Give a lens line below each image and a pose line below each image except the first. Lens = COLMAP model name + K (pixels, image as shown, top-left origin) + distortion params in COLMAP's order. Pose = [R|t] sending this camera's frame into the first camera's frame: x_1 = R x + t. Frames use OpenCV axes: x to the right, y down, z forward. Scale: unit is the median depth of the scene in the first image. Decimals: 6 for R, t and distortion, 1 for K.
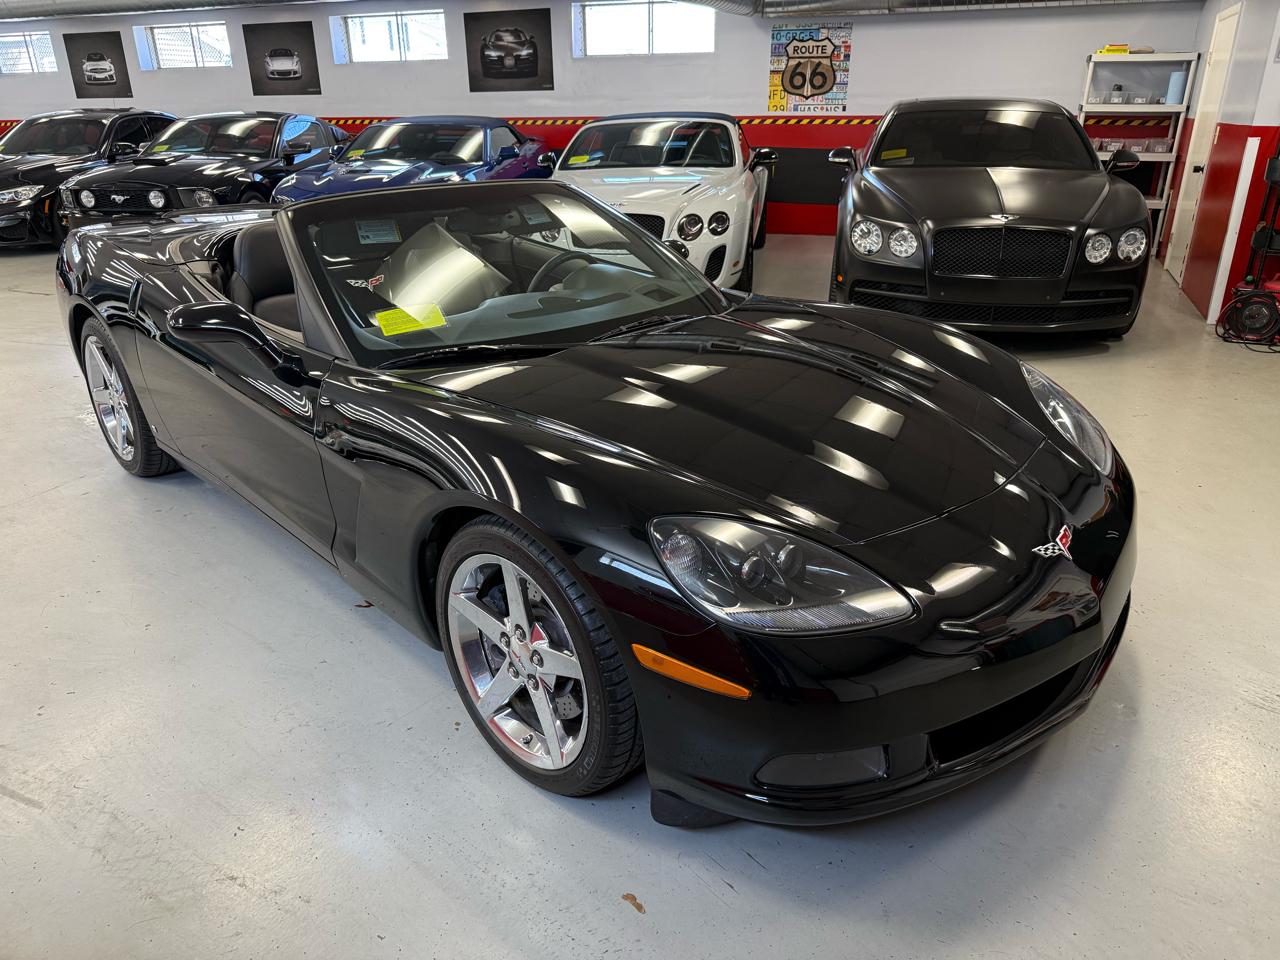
lens RADIAL K [[953.7, 0, 619.2], [0, 953.7, 476.4], [0, 0, 1]] dist [0.040644, -0.061728]
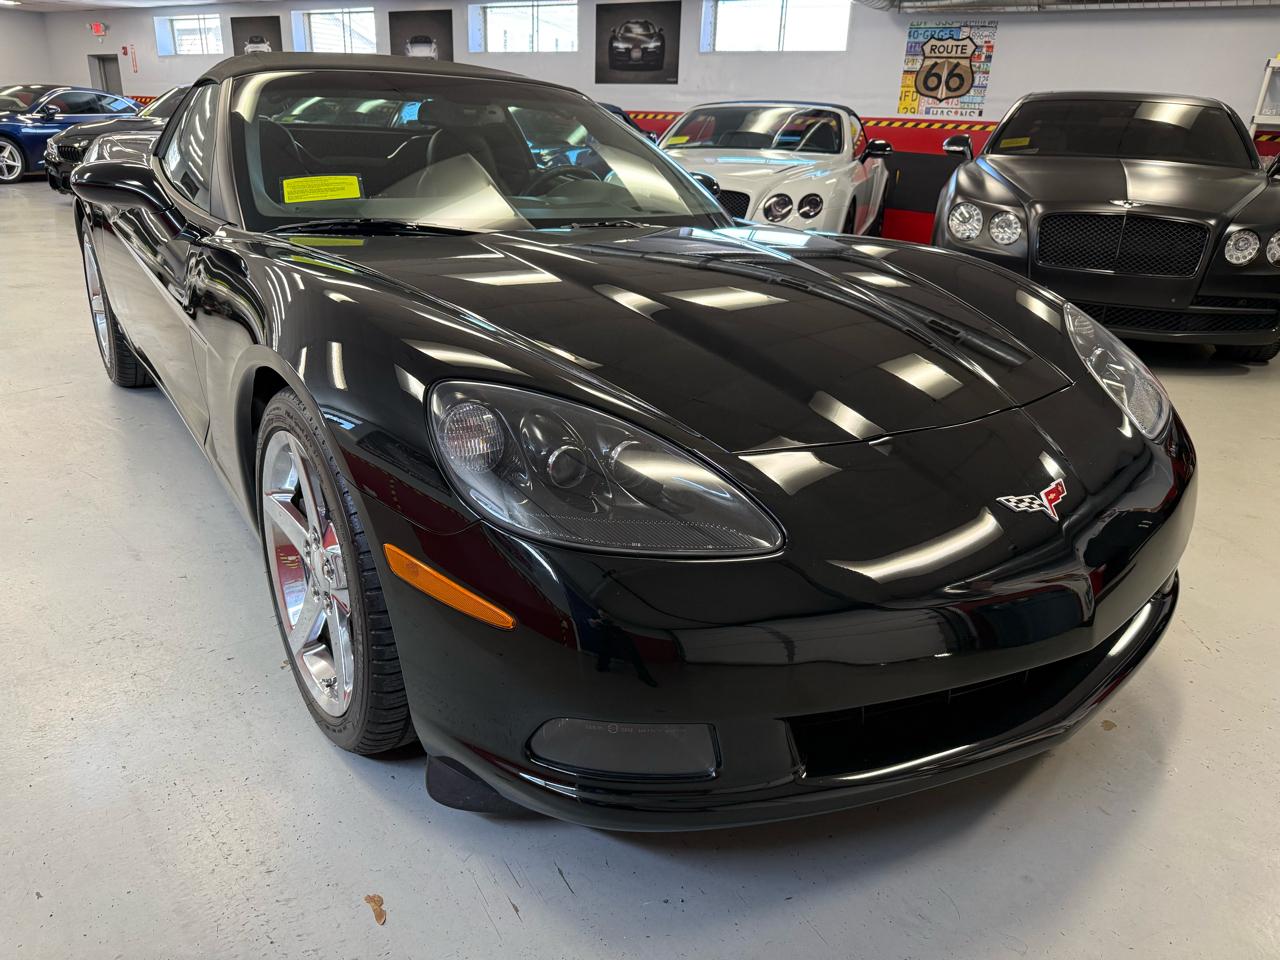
lens RADIAL K [[931.9, 0, 642.8], [0, 931.9, 479.5], [0, 0, 1]] dist [0.000836, -0.003310]
pose [[0.984397, 0.107449, -0.139346, 0.077943], [-0.113267, 0.992966, -0.034496, 0.034287], [0.134659, 0.049741, 0.989643, 0.087050]]
